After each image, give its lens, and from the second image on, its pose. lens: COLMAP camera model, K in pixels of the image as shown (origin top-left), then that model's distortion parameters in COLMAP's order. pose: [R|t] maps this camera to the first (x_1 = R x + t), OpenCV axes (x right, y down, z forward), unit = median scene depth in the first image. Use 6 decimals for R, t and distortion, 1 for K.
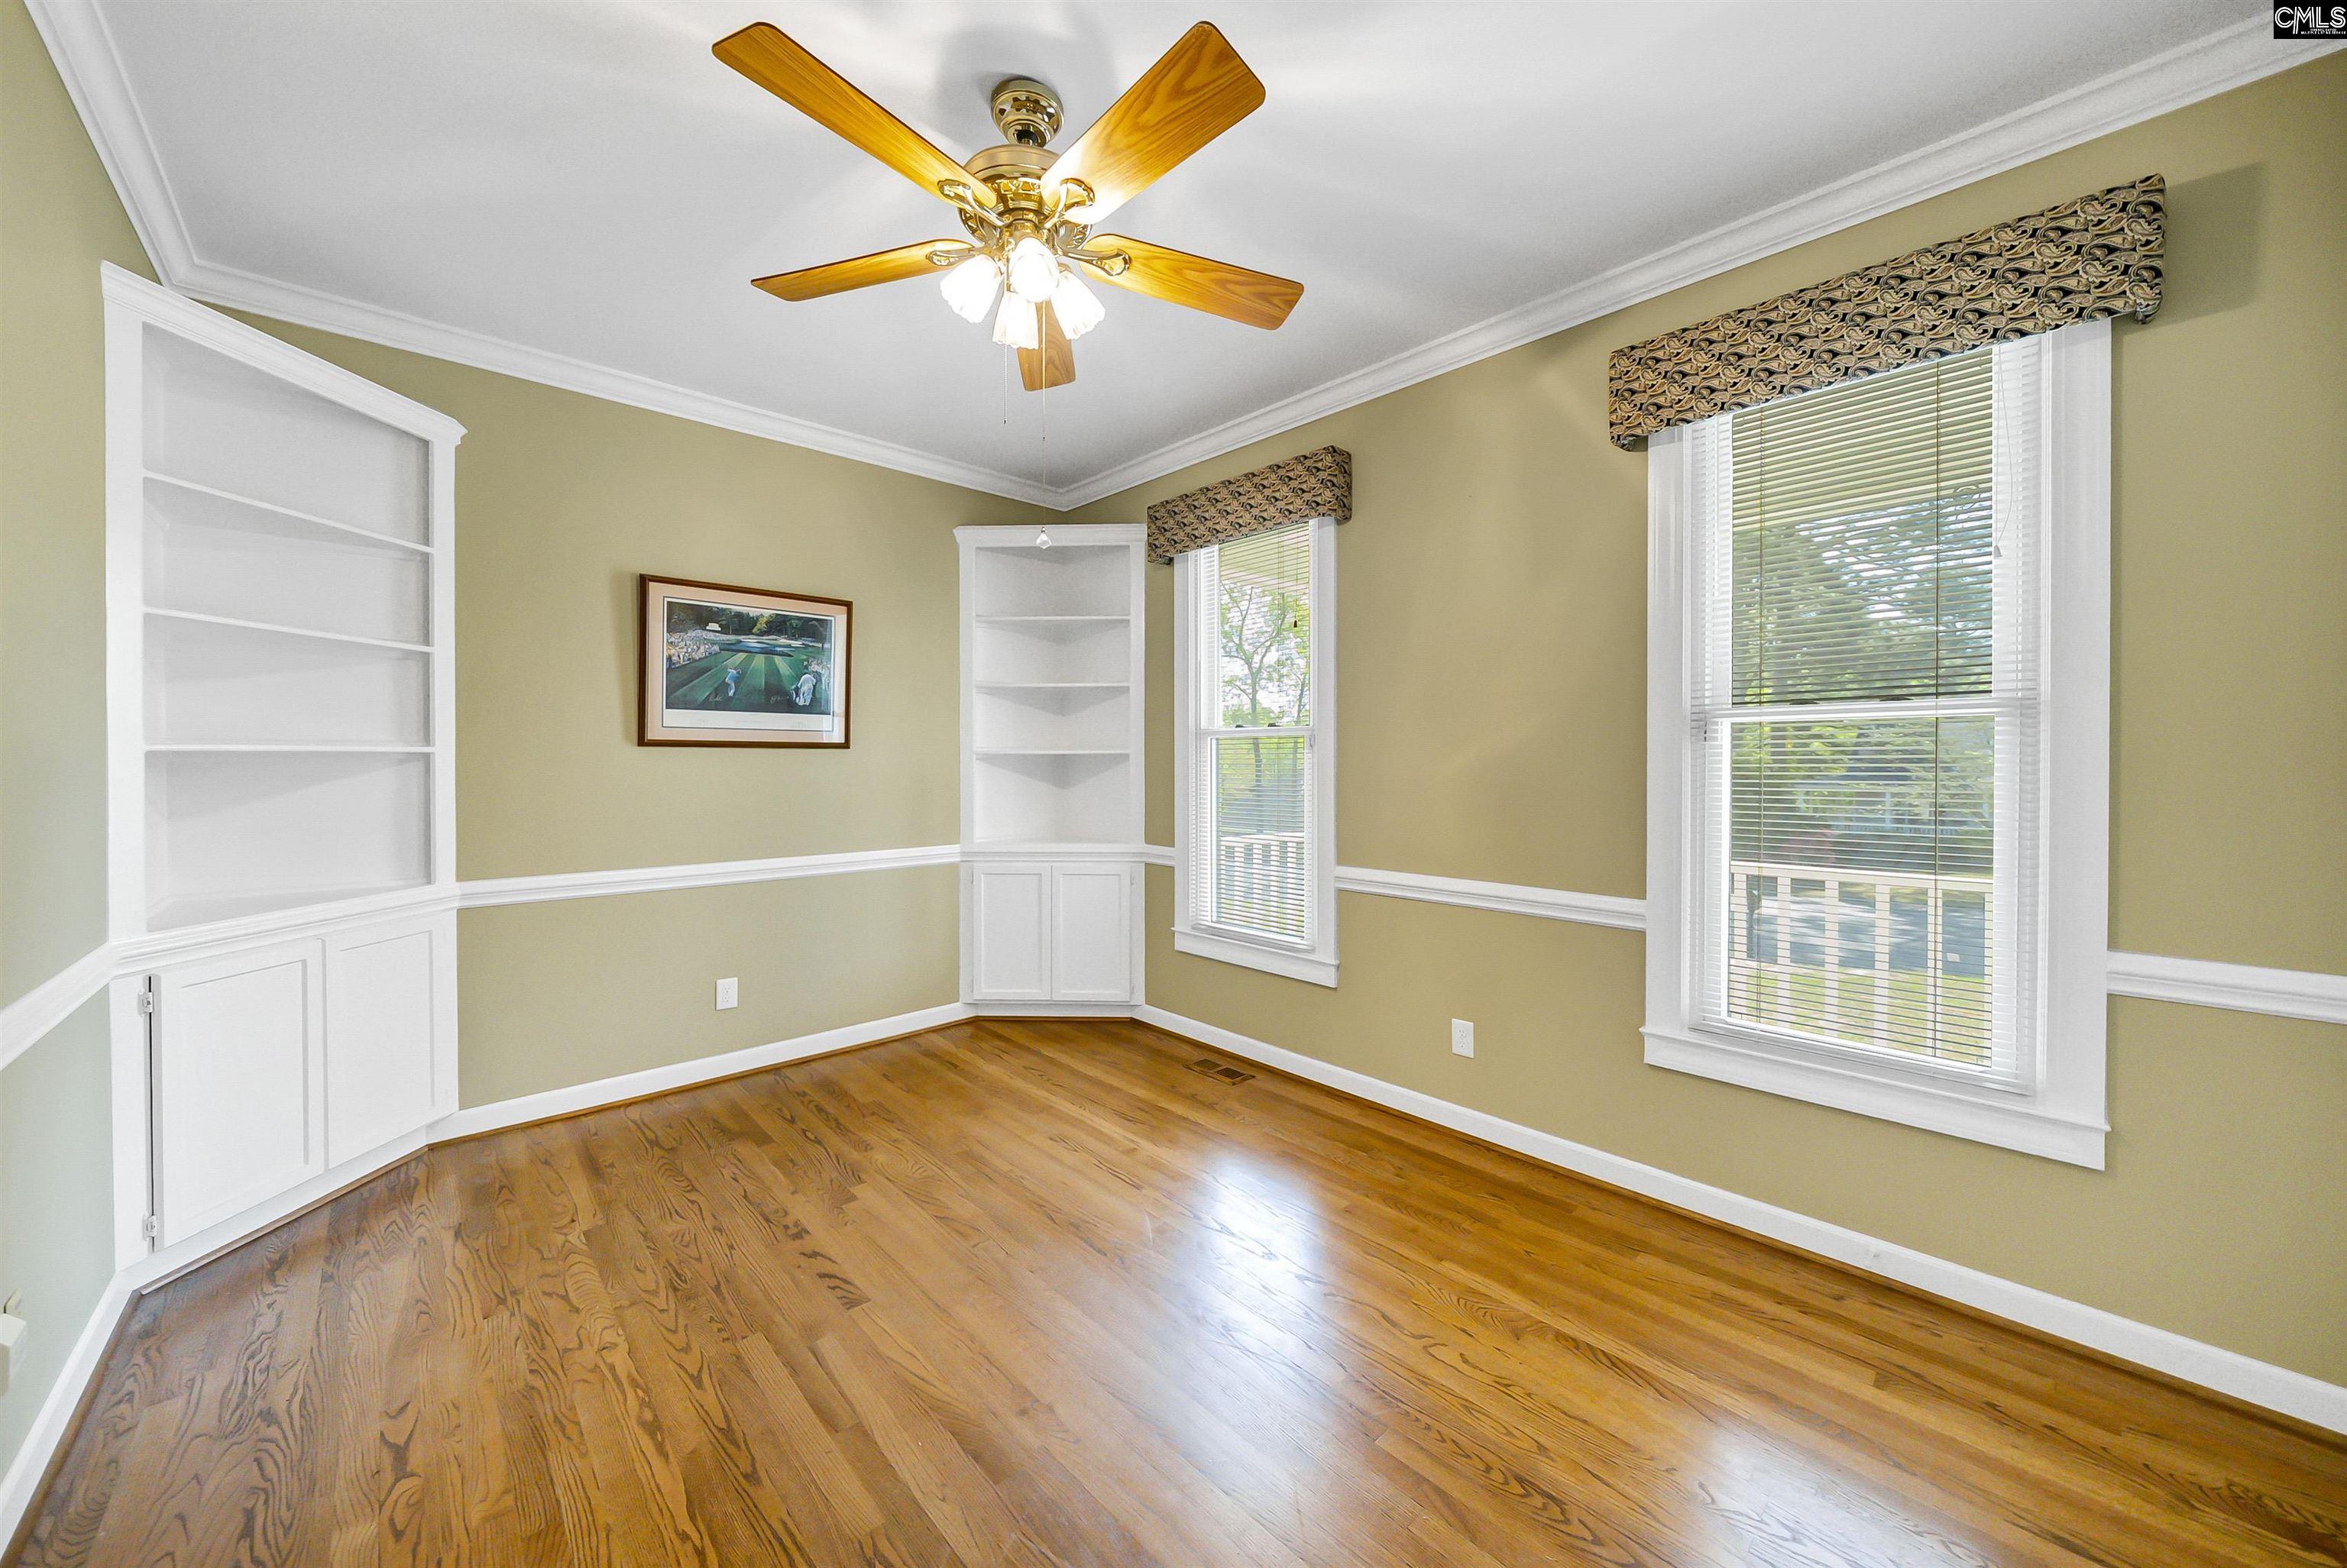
lens RADIAL K [[827.7, 0, 1182.7], [0, 827.7, 767.6], [0, 0, 1]] dist [-0.006542, -0.000379]
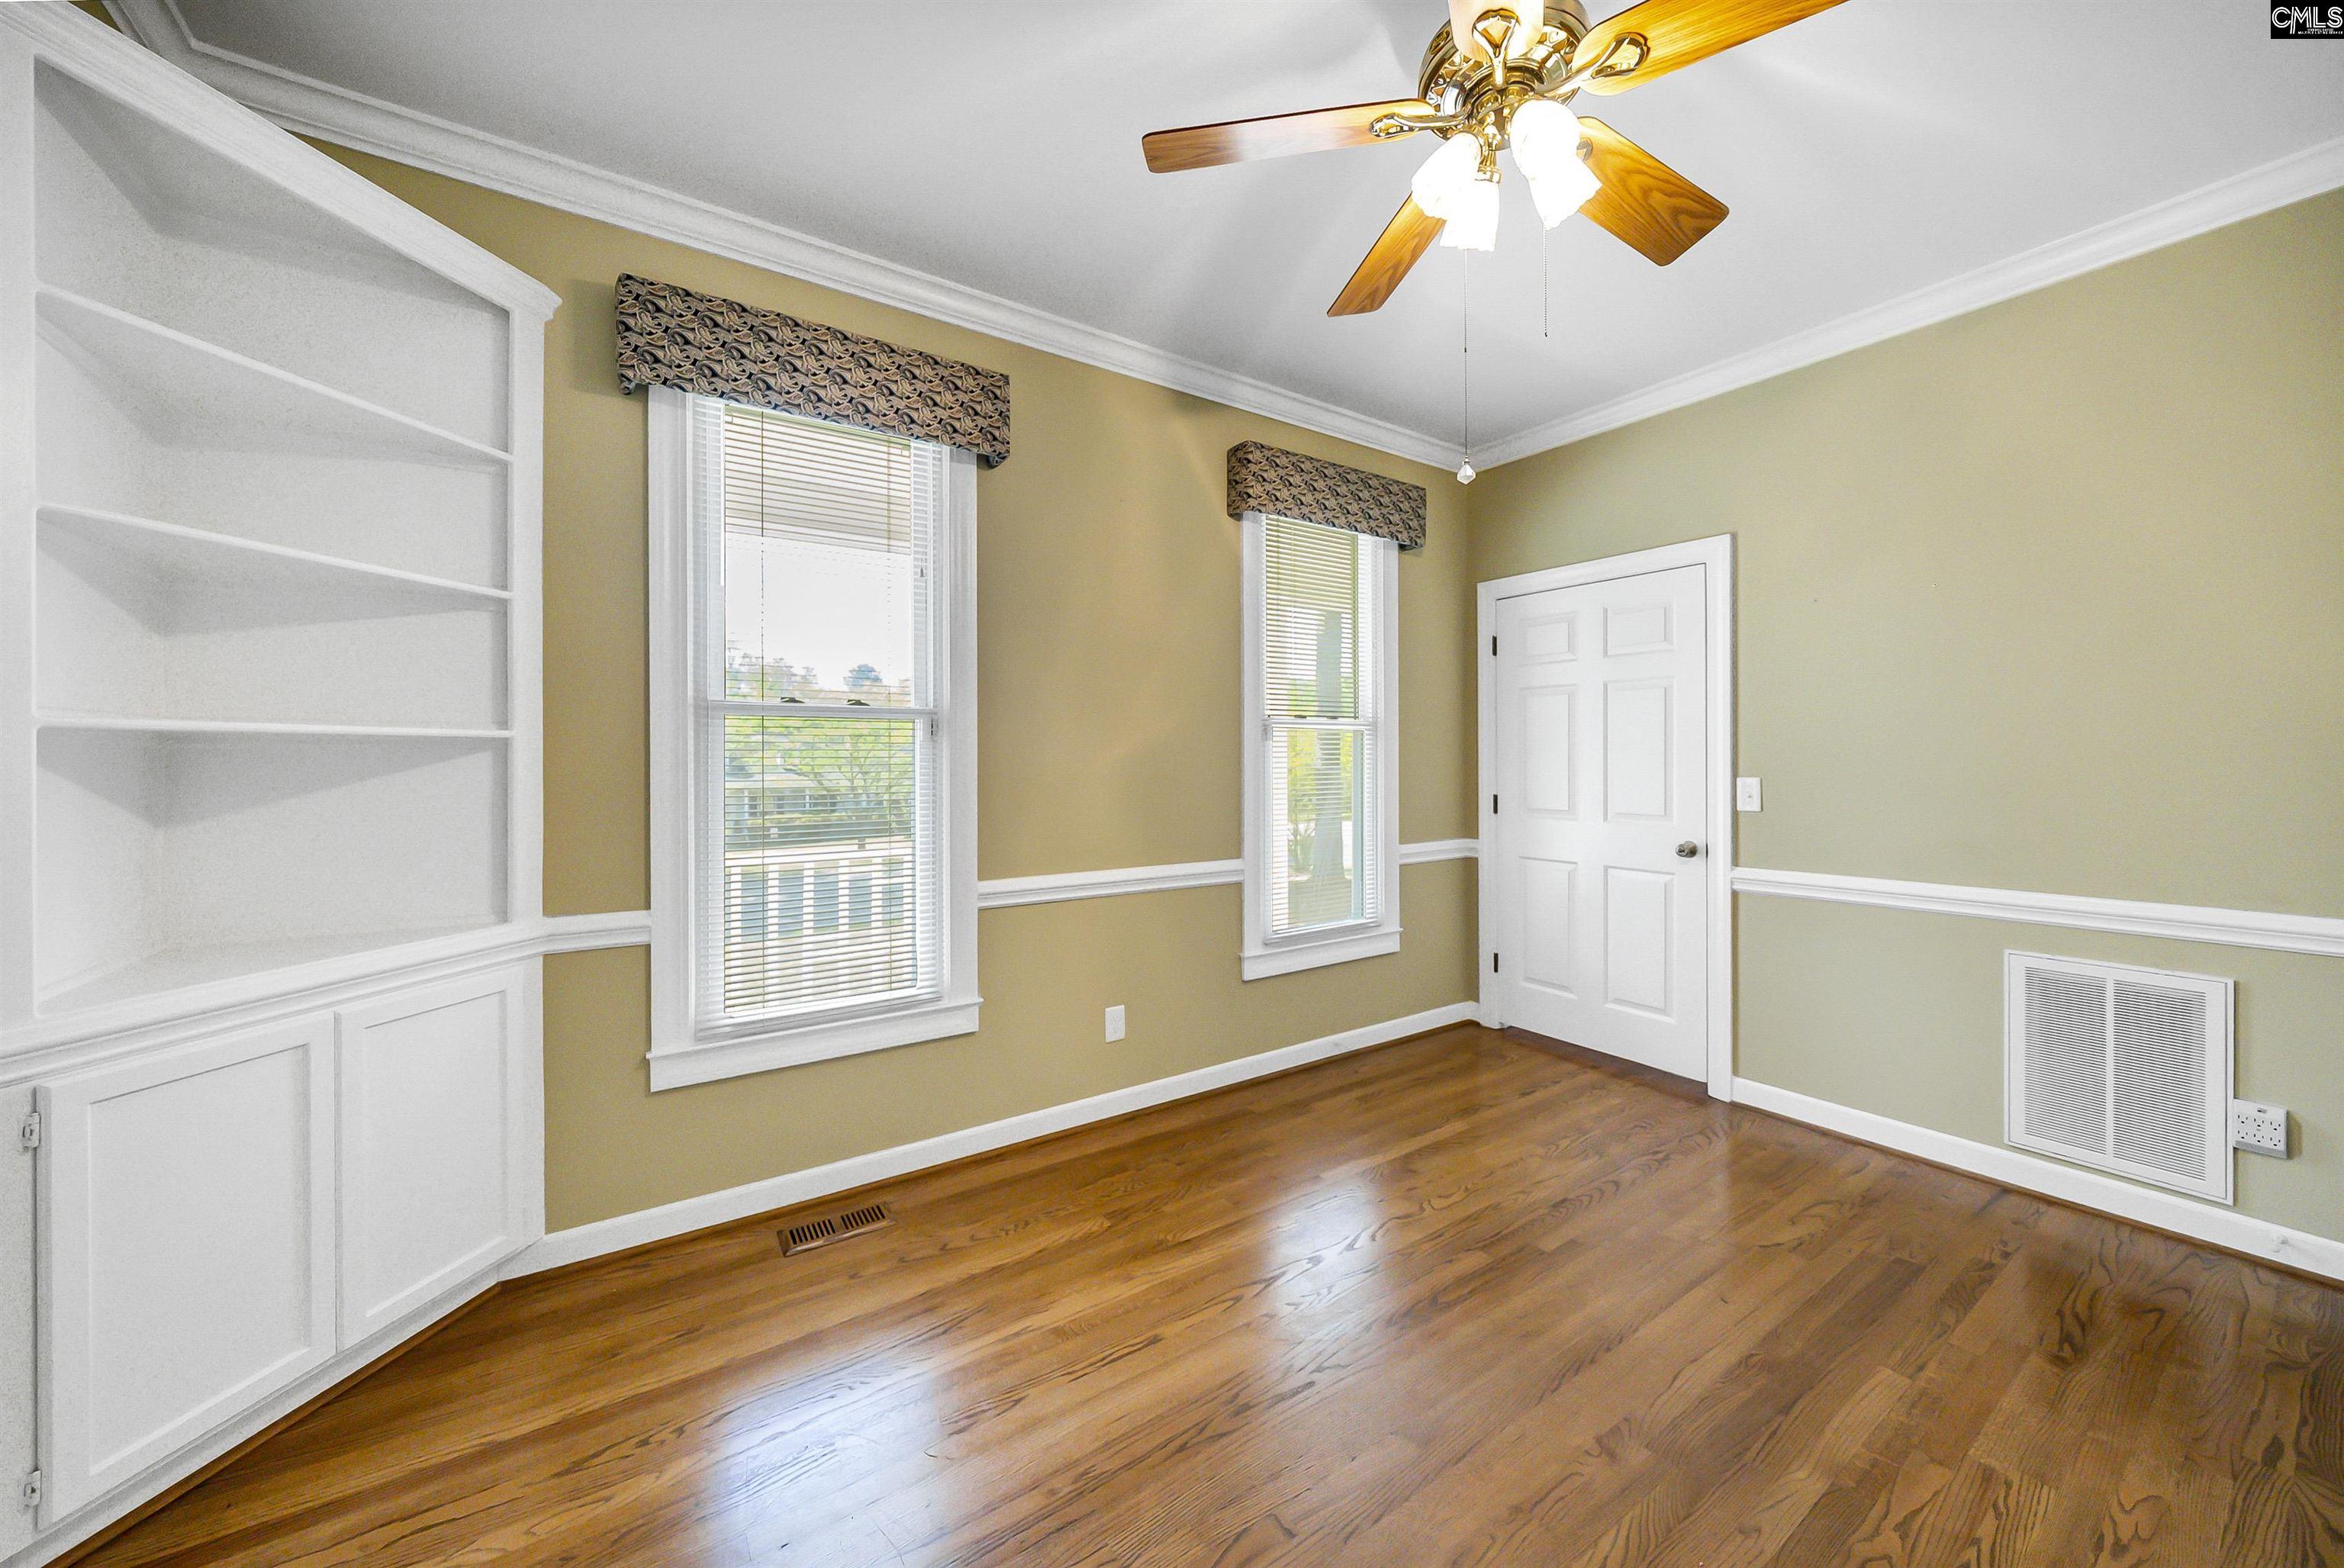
lens RADIAL K [[826.8, 0, 1191.9], [0, 826.8, 763.6], [0, 0, 1]] dist [-0.006542, -0.000379]
pose [[0.175183, -0.005182, 0.984522, -0.597619], [0.011615, 0.999927, 0.003196, 0.001834], [-0.984467, 0.010876, 0.175231, 0.661506]]
